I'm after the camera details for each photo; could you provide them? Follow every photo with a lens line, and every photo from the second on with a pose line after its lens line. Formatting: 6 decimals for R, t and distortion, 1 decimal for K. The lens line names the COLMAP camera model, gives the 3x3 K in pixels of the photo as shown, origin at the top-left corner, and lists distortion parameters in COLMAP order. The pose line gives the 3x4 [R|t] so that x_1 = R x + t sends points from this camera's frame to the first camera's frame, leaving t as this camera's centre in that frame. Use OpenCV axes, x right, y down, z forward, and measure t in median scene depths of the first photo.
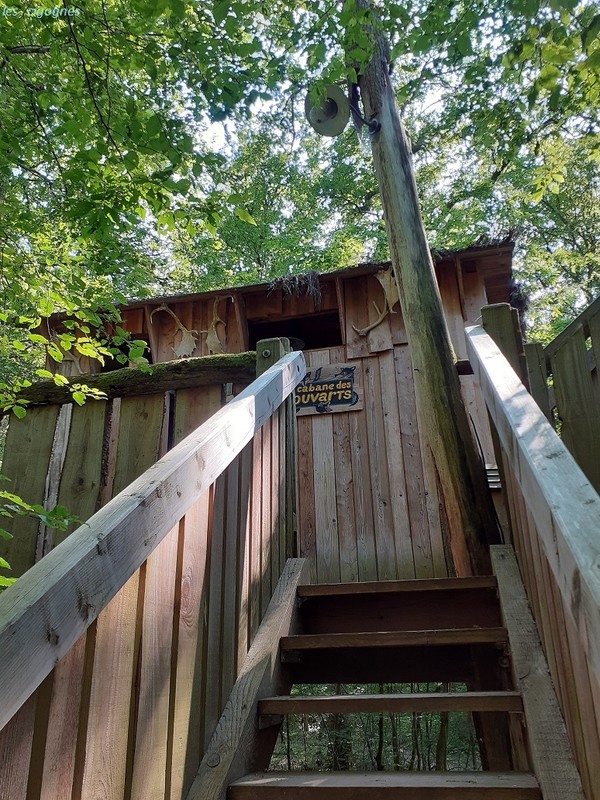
lens RADIAL K [[660.7, 0, 299.7], [0, 660.7, 403.7], [0, 0, 1]] dist [0.118913, -0.177213]
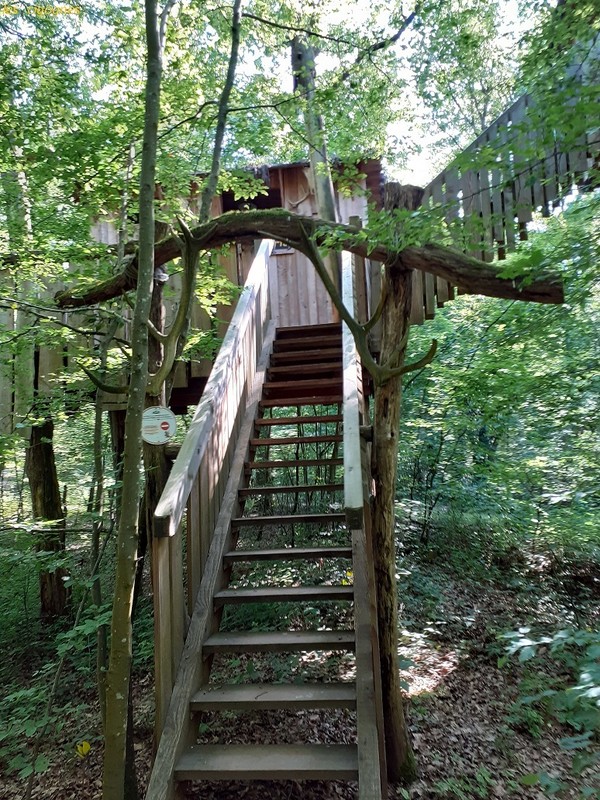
lens RADIAL K [[660.7, 0, 299.7], [0, 660.7, 403.7], [0, 0, 1]] dist [0.118913, -0.177213]
pose [[0.992806, -0.012867, 0.119044, -0.103821], [-0.018988, 0.964712, 0.262623, -0.069305], [-0.118223, -0.262994, 0.957527, -0.785108]]
